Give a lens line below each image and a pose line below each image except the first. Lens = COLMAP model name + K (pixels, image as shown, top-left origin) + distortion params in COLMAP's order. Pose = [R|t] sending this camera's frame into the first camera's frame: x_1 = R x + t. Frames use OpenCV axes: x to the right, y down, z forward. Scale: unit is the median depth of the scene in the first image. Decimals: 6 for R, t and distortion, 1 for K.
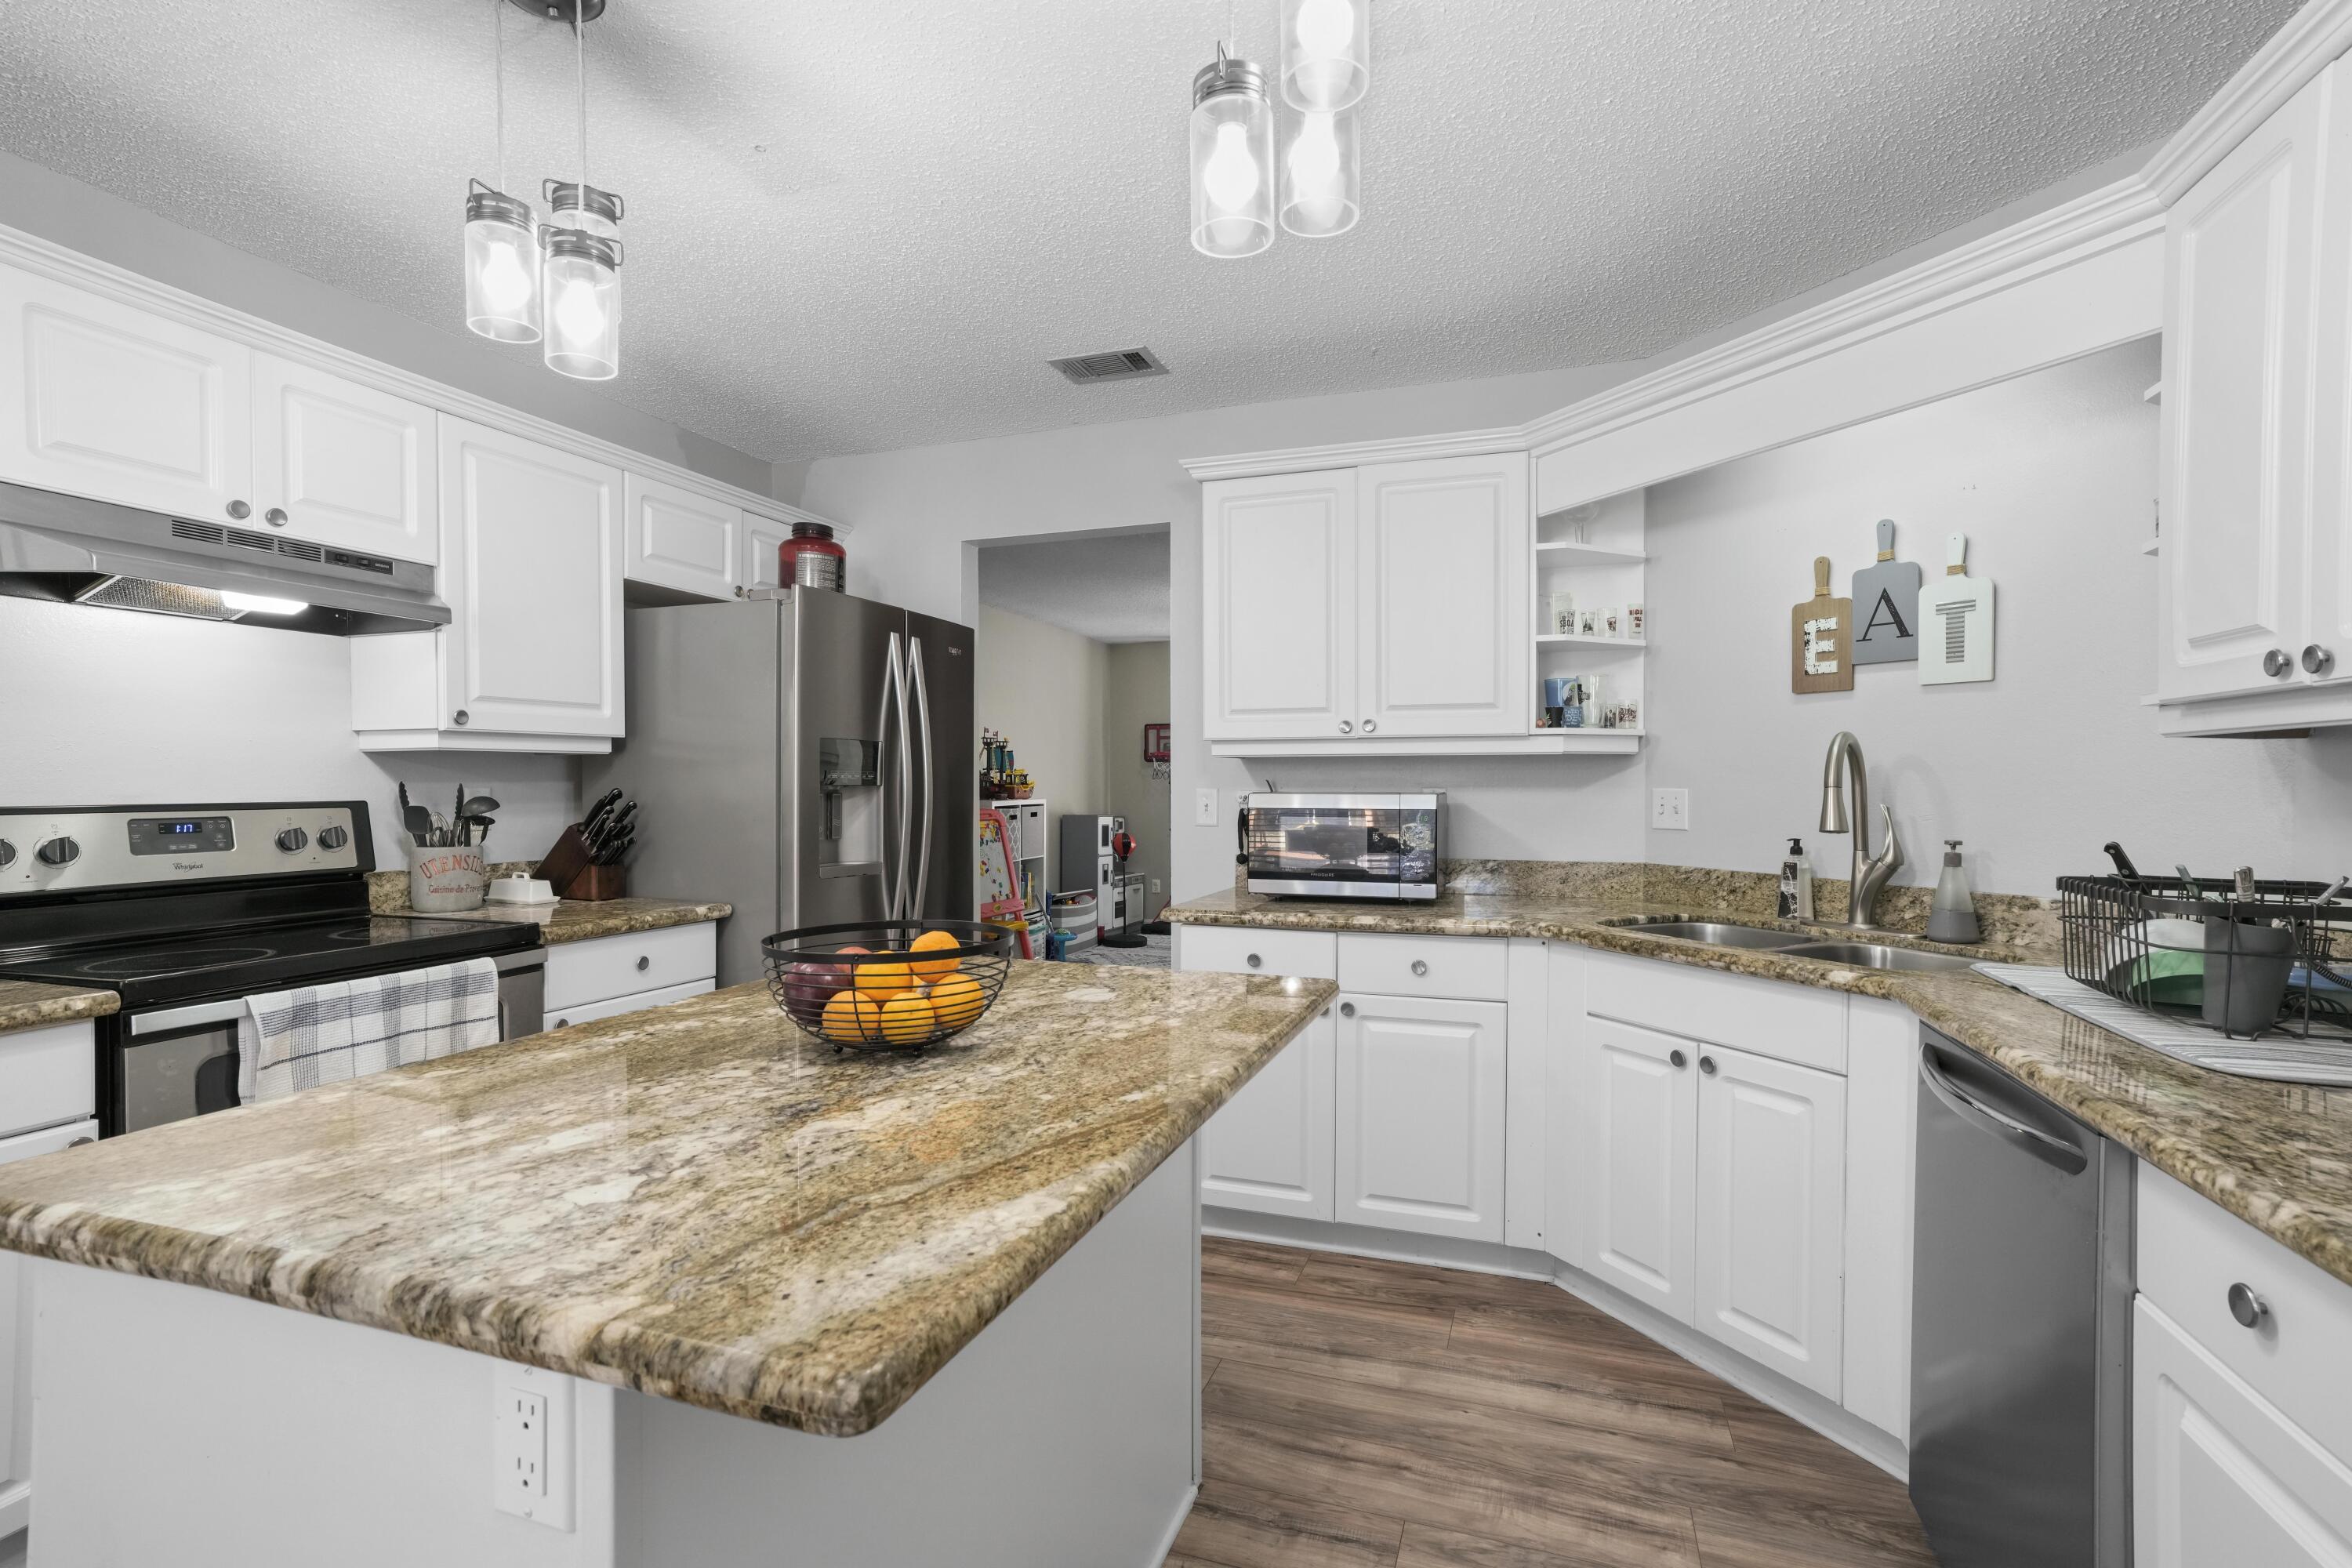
lens RADIAL K [[1069.5, 0, 1169.5], [0, 1069.5, 818.4], [0, 0, 1]] dist [-0.055807, 0.026815]
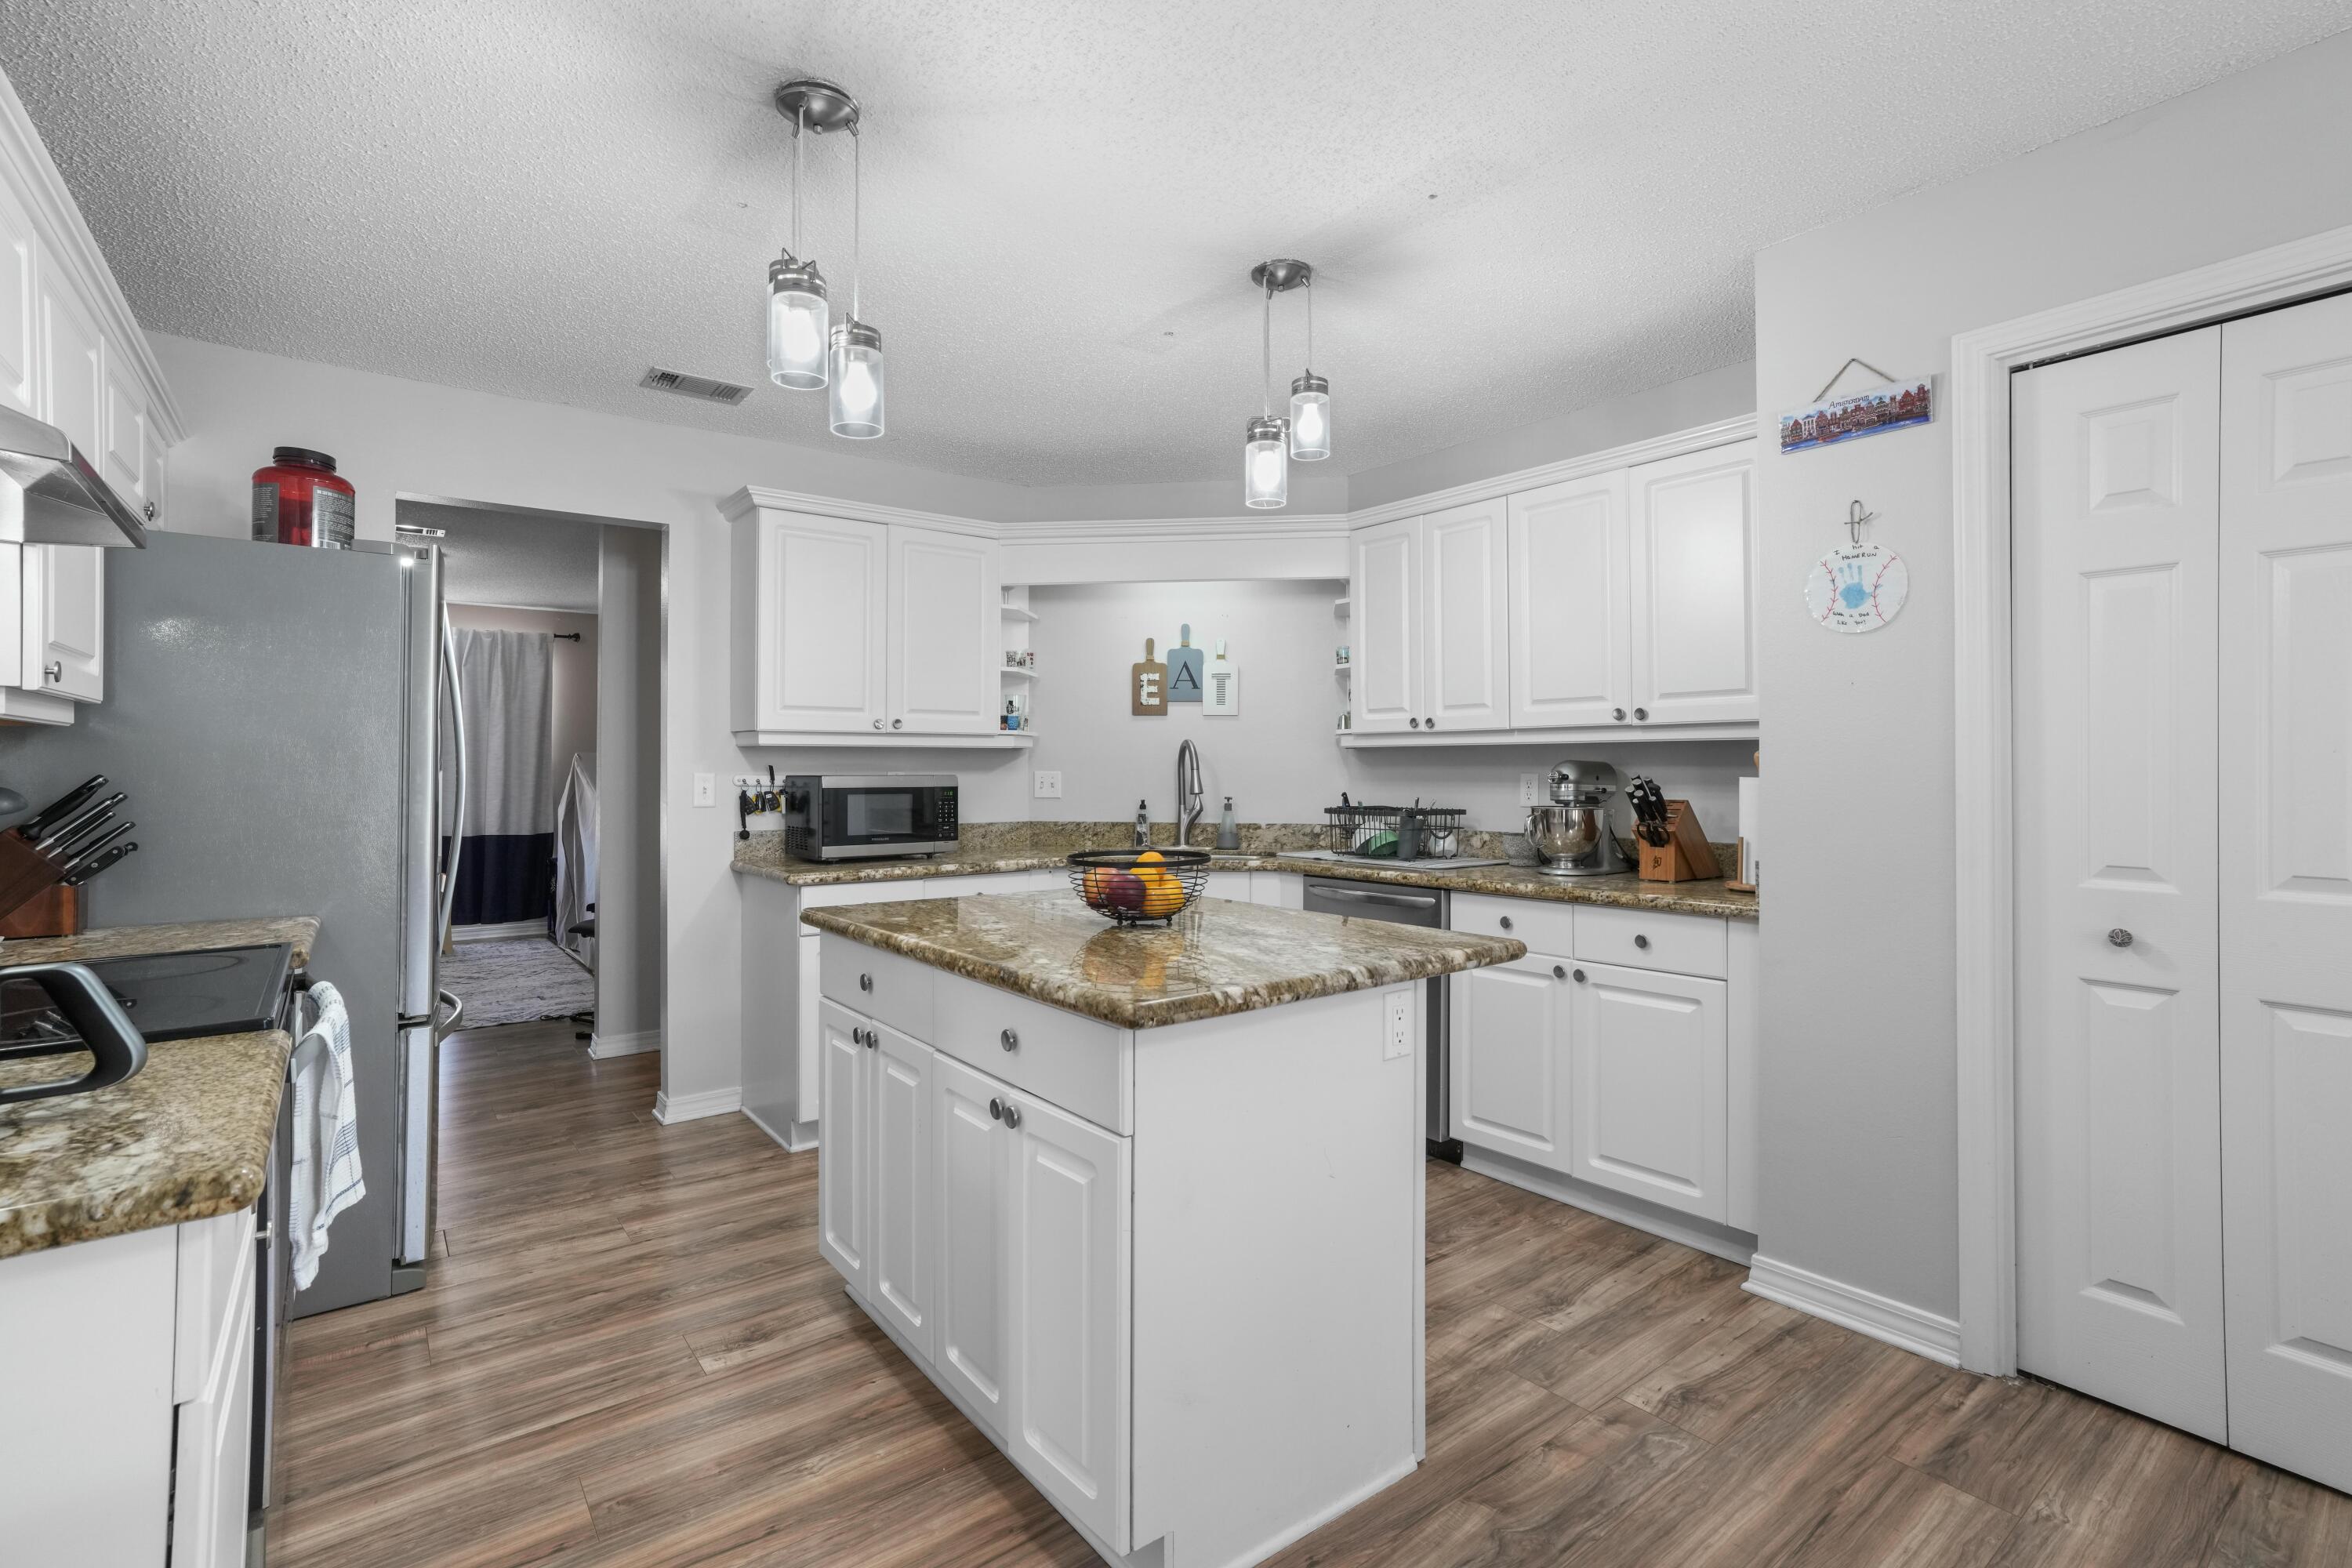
lens RADIAL K [[1058.8, 0, 1159.5], [0, 1058.8, 783.4], [0, 0, 1]] dist [-0.044225, 0.024997]
pose [[0.540345, -0.011006, 0.841372, -0.852598], [0.029218, 0.999557, -0.005689, 0.003097], [-0.840936, 0.027657, 0.540427, 0.040363]]
